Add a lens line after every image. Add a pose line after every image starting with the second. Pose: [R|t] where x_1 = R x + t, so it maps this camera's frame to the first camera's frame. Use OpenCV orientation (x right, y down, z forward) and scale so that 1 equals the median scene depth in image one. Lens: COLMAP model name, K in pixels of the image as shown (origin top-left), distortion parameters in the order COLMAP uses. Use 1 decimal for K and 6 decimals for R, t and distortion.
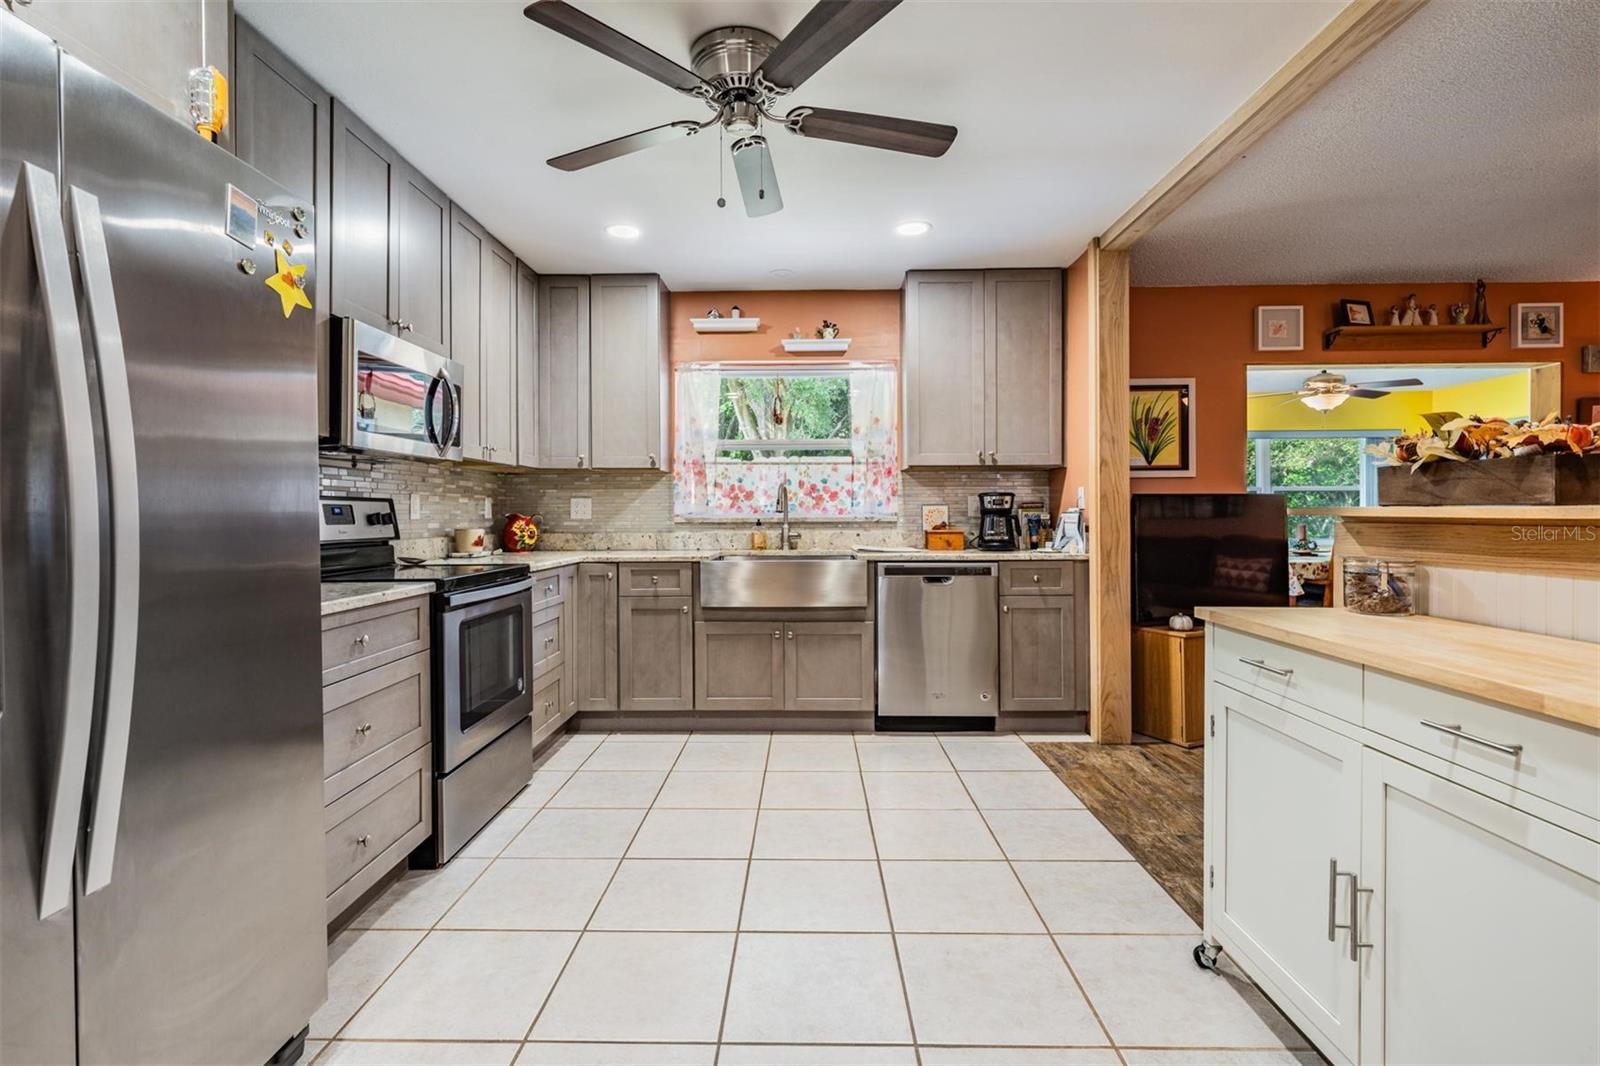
lens RADIAL K [[736.6, 0, 794.8], [0, 736.6, 513.2], [0, 0, 1]] dist [0.000729, 0.000001]
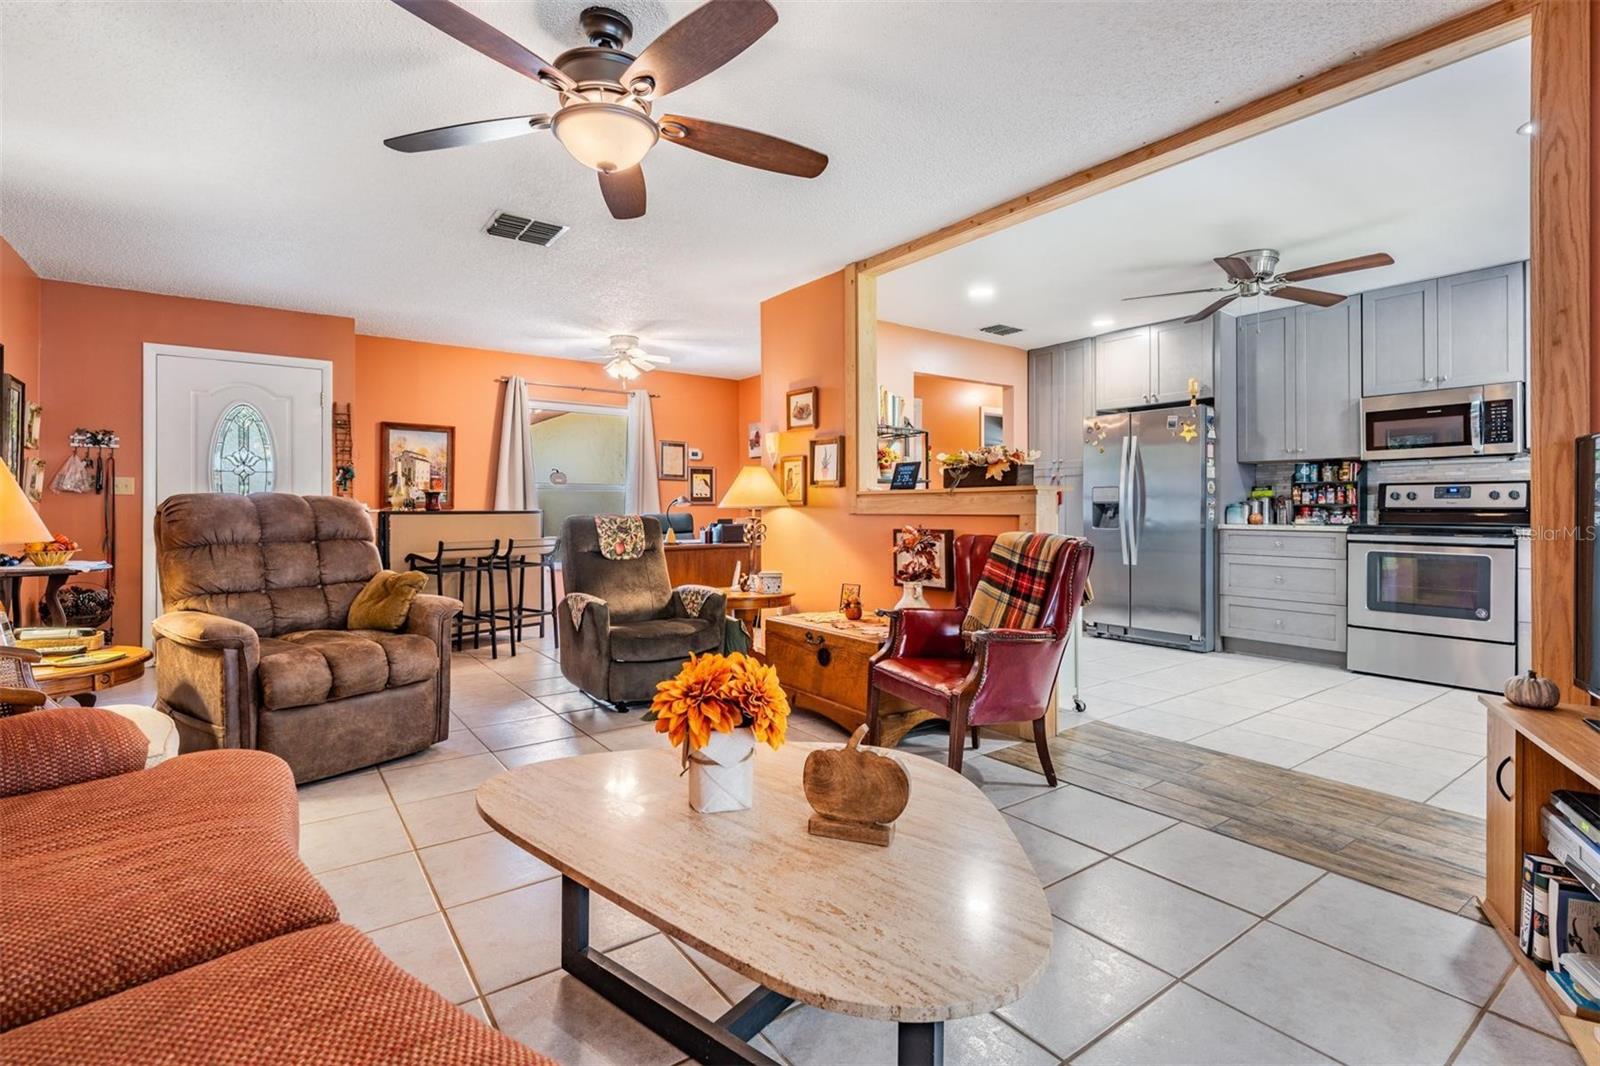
lens RADIAL K [[749.7, 0, 794.2], [0, 749.7, 510.3], [0, 0, 1]] dist [0.000906, -0.000181]
pose [[-0.799455, 0.007227, -0.600683, 1.121604], [0.005995, 0.999974, 0.004053, 0.018347], [0.600696, -0.000361, -0.799477, 1.004240]]
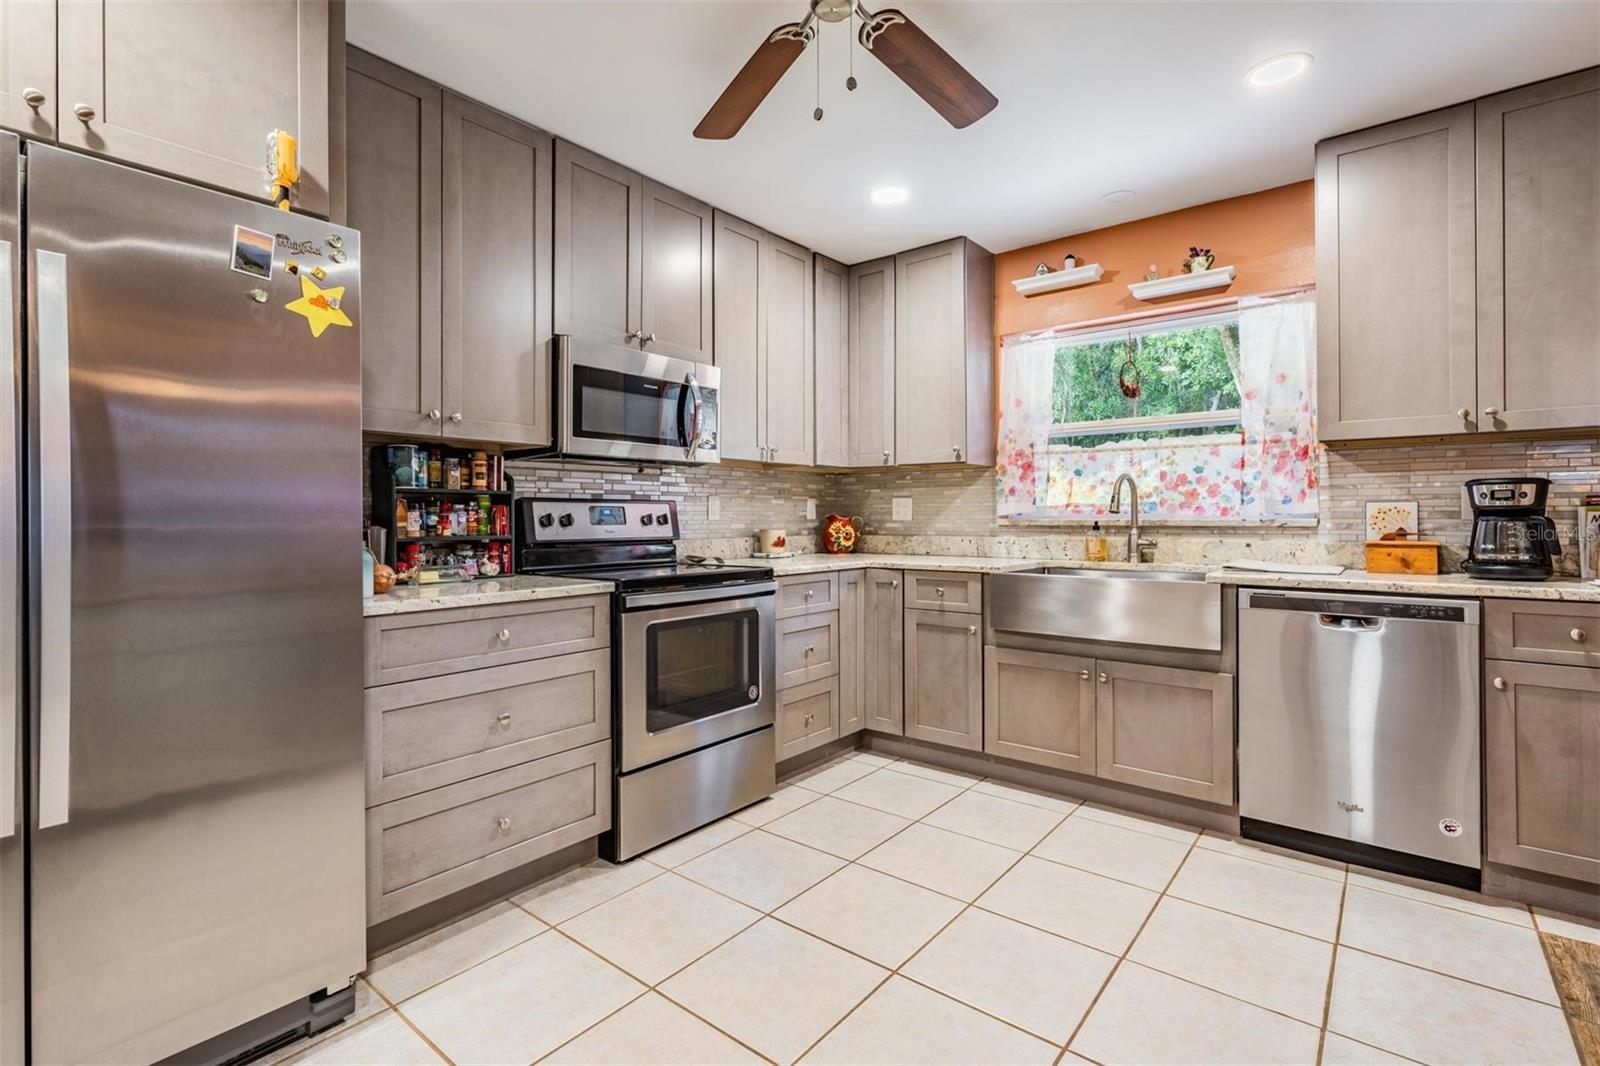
lens RADIAL K [[739.7, 0, 795.2], [0, 739.7, 513.4], [0, 0, 1]] dist [0.001212, -0.000734]
pose [[0.787089, -0.000543, -0.616839, 0.196972], [0.000387, 1.000000, -0.000388, -0.000664], [0.616839, 0.000067, 0.787089, 0.203860]]
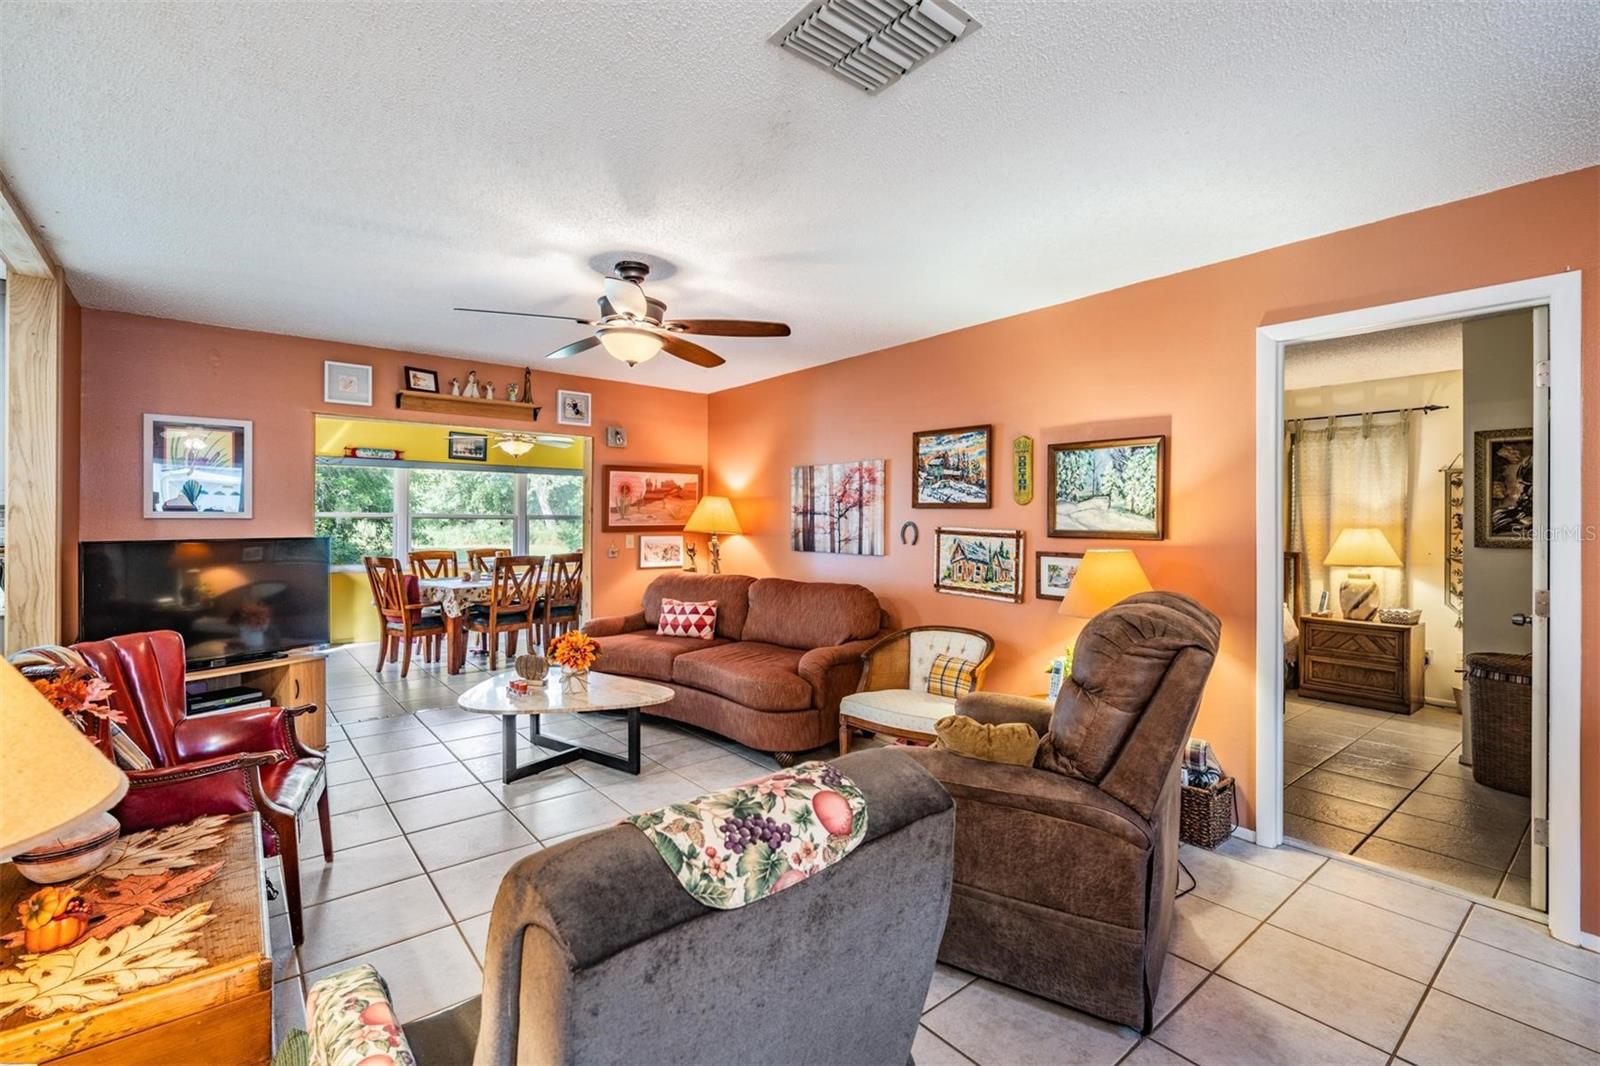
lens RADIAL K [[710.7, 0, 802.5], [0, 710.7, 518.3], [0, 0, 1]] dist [-0.000118, -0.000238]
pose [[0.760075, 0.013568, 0.649694, 0.526932], [-0.009869, 0.999908, -0.009335, -0.052121], [-0.649761, 0.000683, 0.760138, -0.258992]]
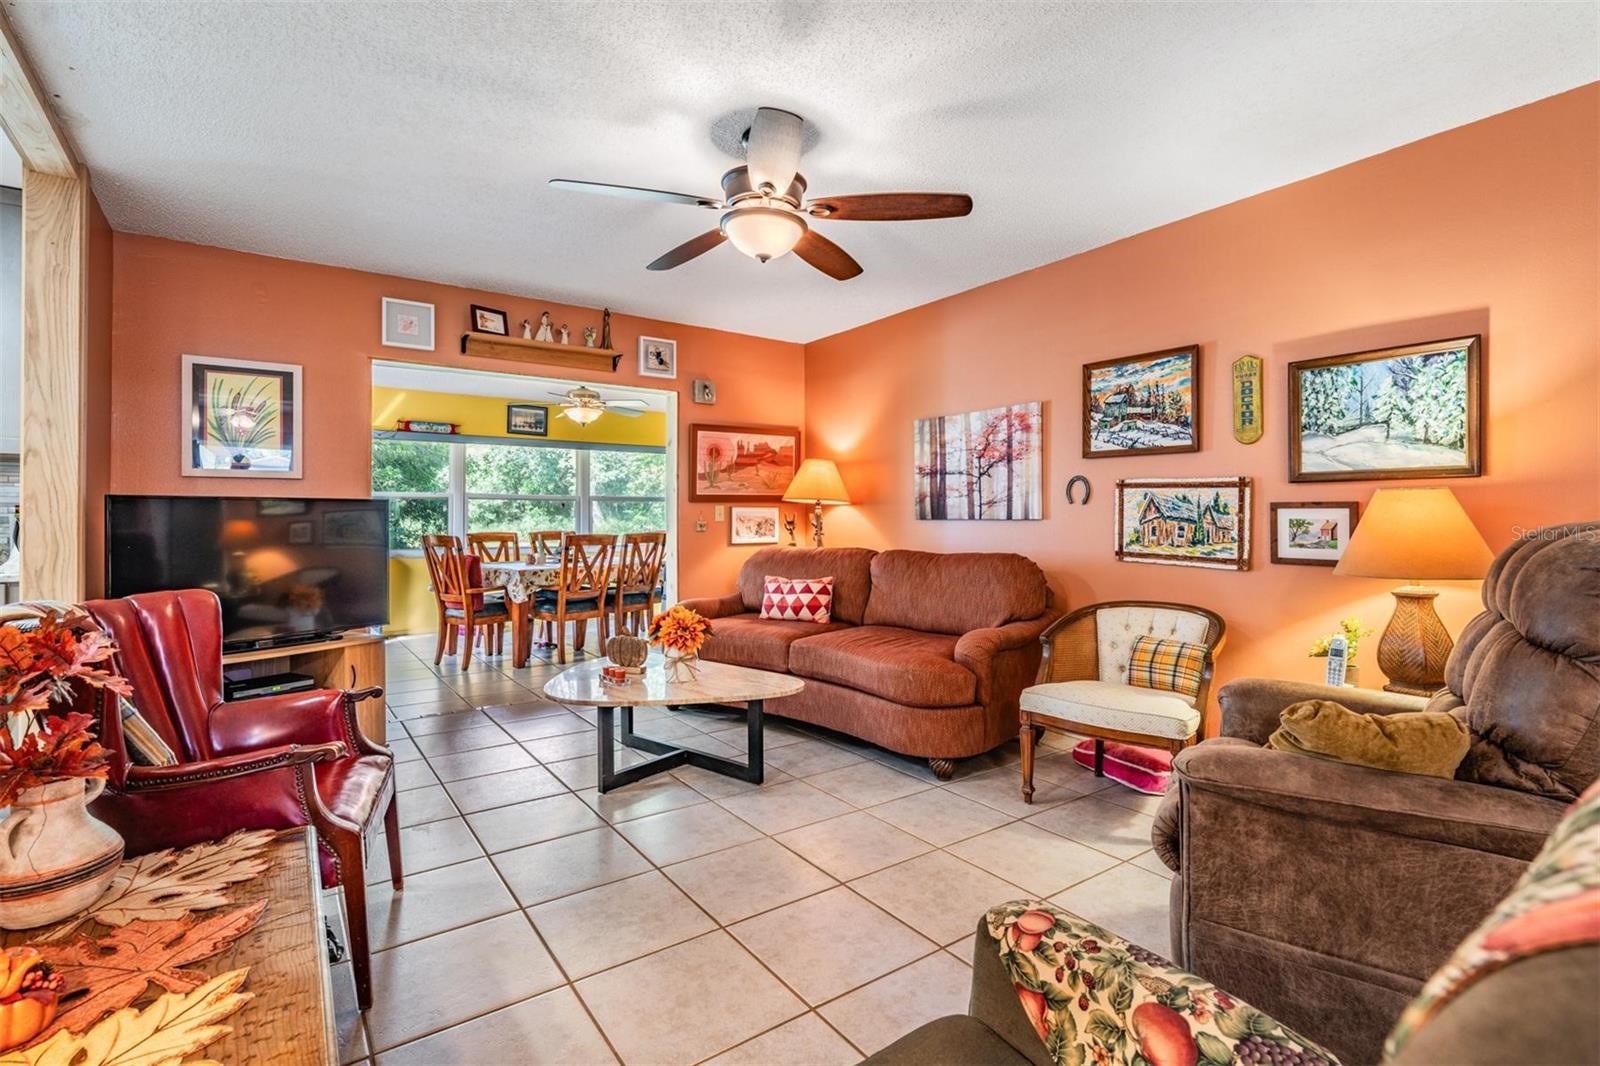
lens RADIAL K [[752.5, 0, 807.9], [0, 752.5, 508.5], [0, 0, 1]] dist [-0.000060, -0.000330]
pose [[0.800966, 0.013465, 0.598559, 0.534063], [-0.002778, 0.999820, -0.018774, 0.001354], [-0.598704, 0.013374, 0.800859, -0.079481]]
